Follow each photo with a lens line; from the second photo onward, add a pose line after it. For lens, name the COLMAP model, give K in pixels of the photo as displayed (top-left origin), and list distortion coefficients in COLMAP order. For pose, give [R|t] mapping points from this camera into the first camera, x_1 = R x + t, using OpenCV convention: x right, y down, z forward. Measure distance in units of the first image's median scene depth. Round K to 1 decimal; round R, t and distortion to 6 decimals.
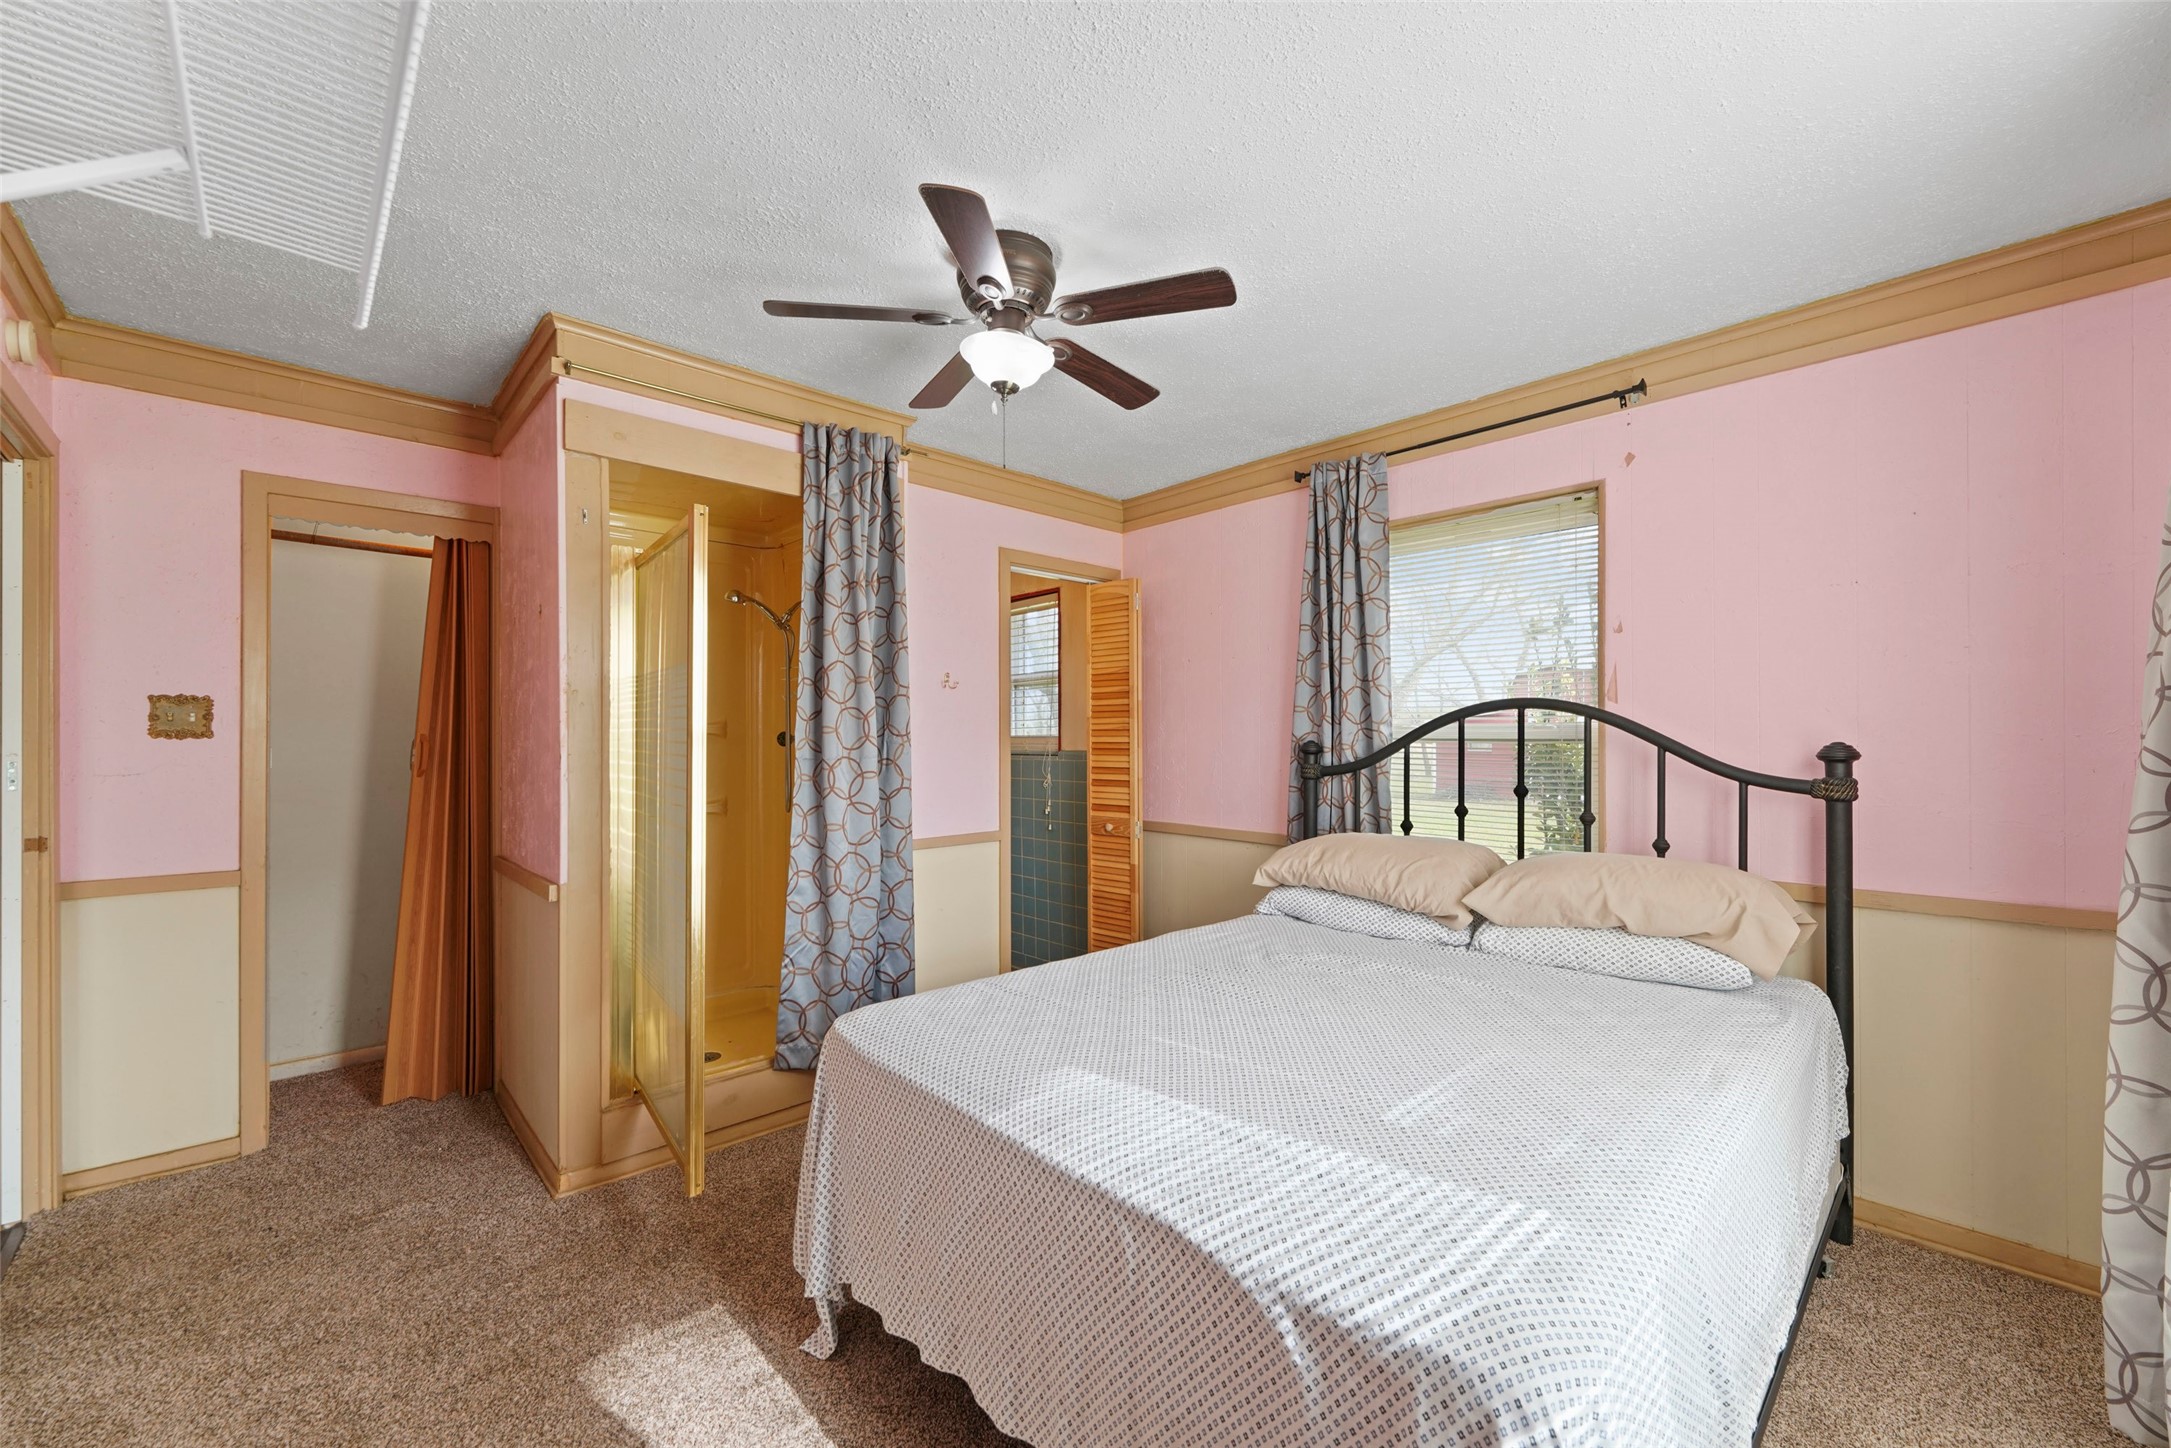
lens RADIAL K [[861.2, 0, 1073.1], [0, 861.2, 736.1], [0, 0, 1]] dist [0.010833, -0.001334]
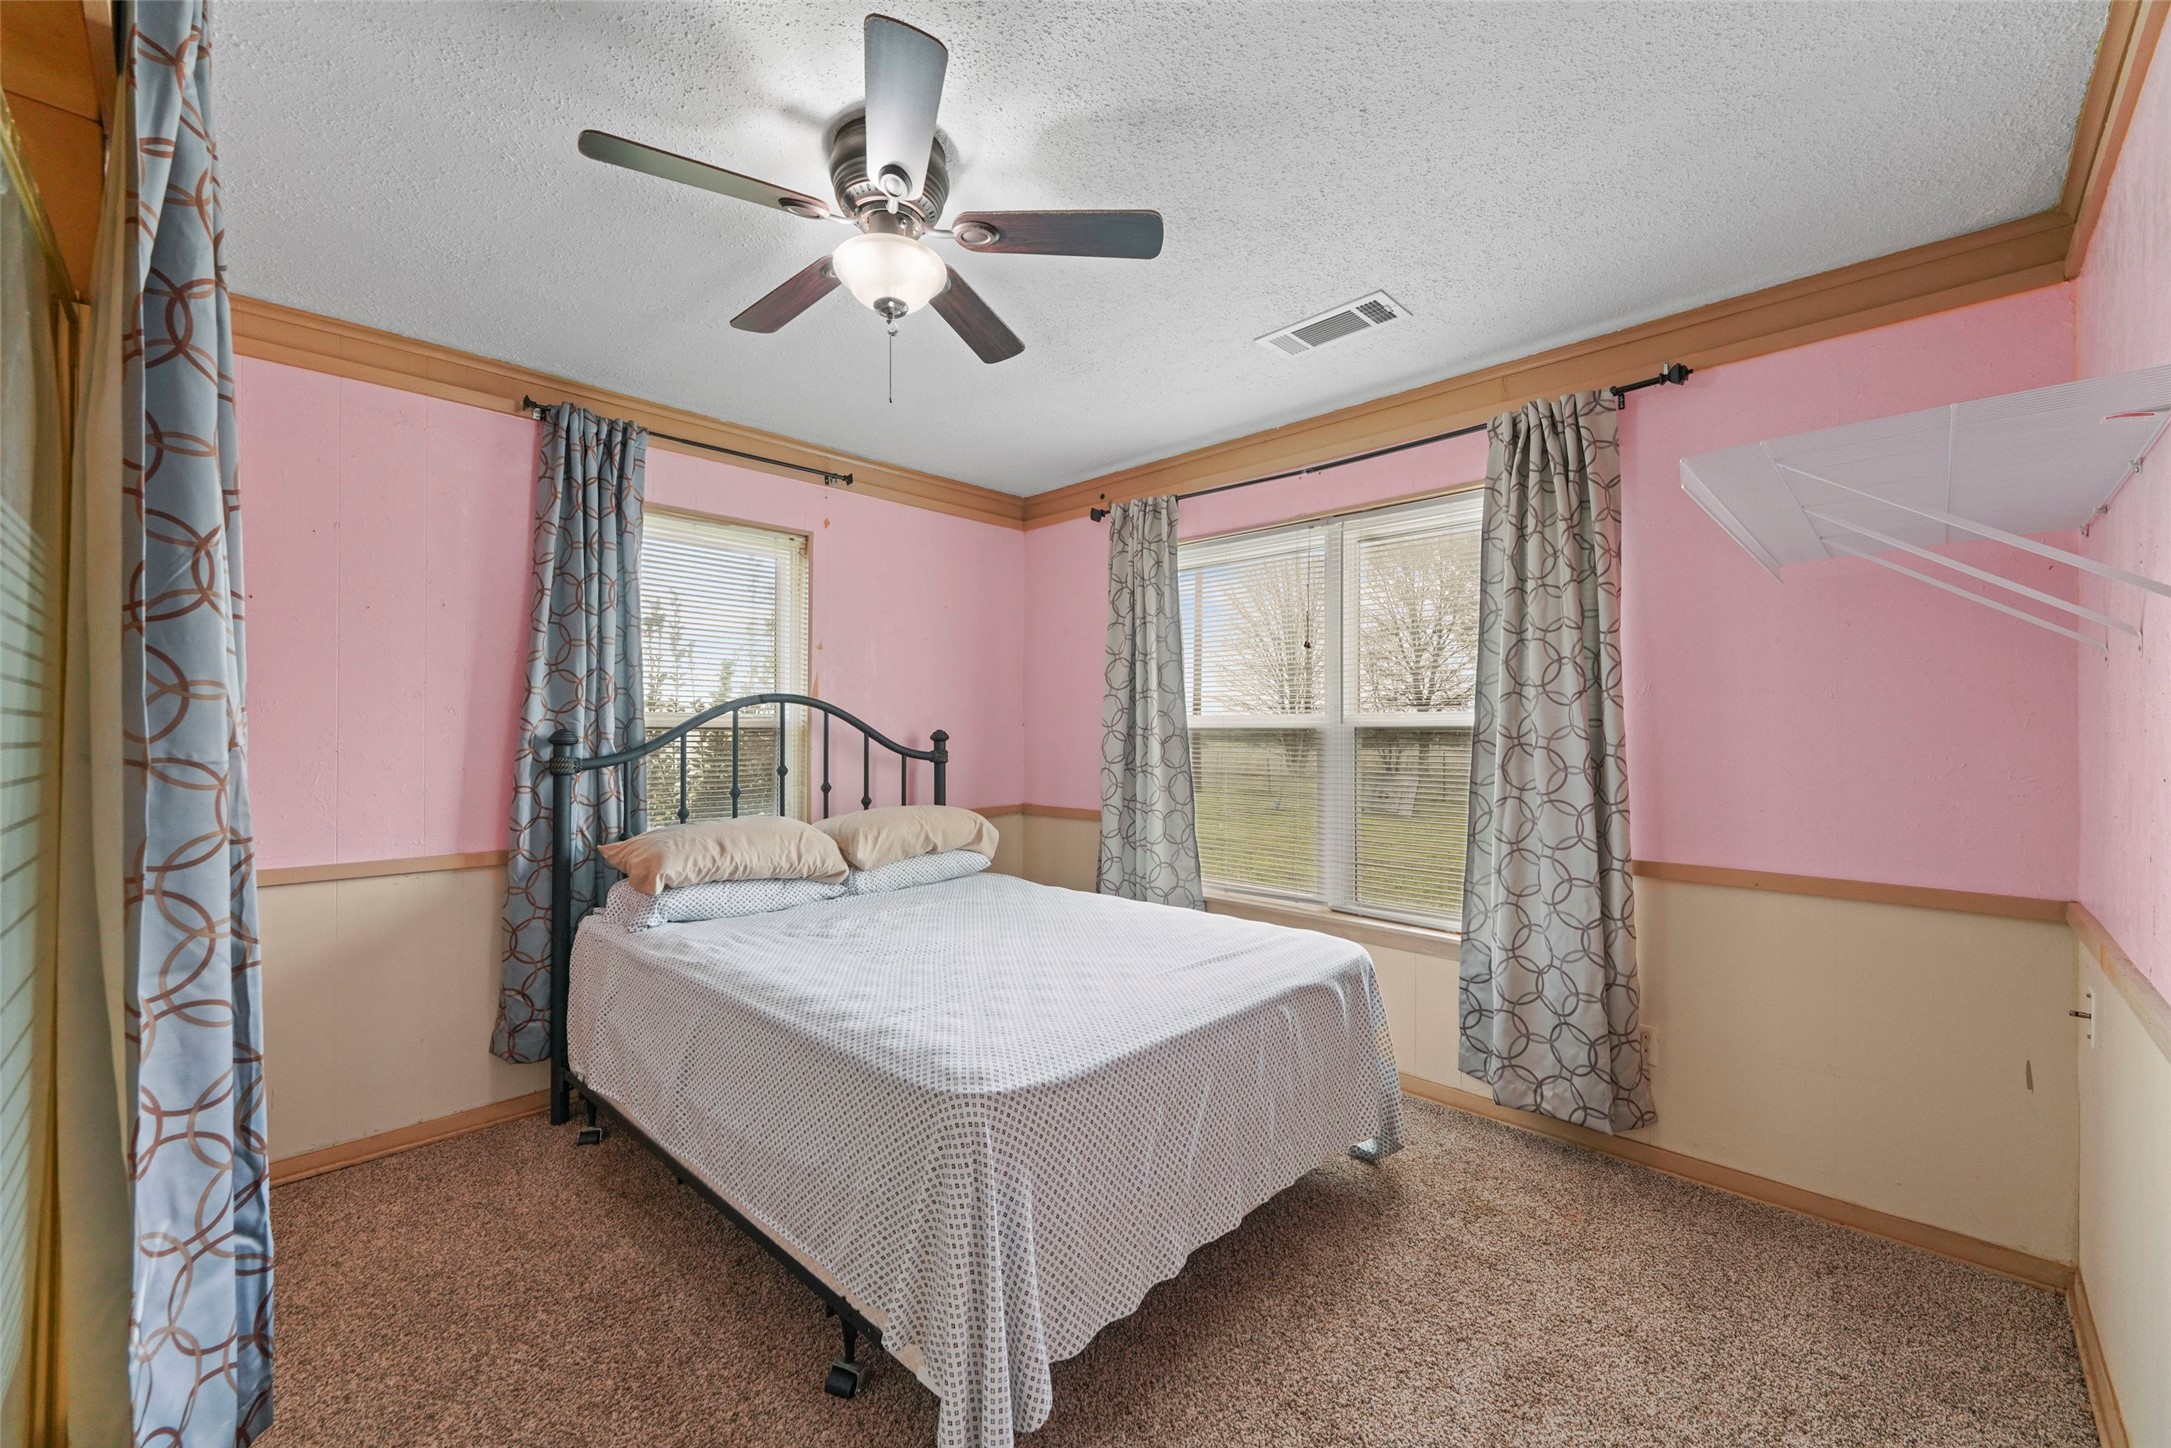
lens RADIAL K [[861.2, 0, 1072.1], [0, 861.2, 725.5], [0, 0, 1]] dist [0.010833, -0.001334]
pose [[-0.047192, 0.008579, 0.998849, -0.780359], [0.000890, 0.999963, -0.008547, 0.011999], [-0.998885, 0.000485, -0.047198, 0.718395]]
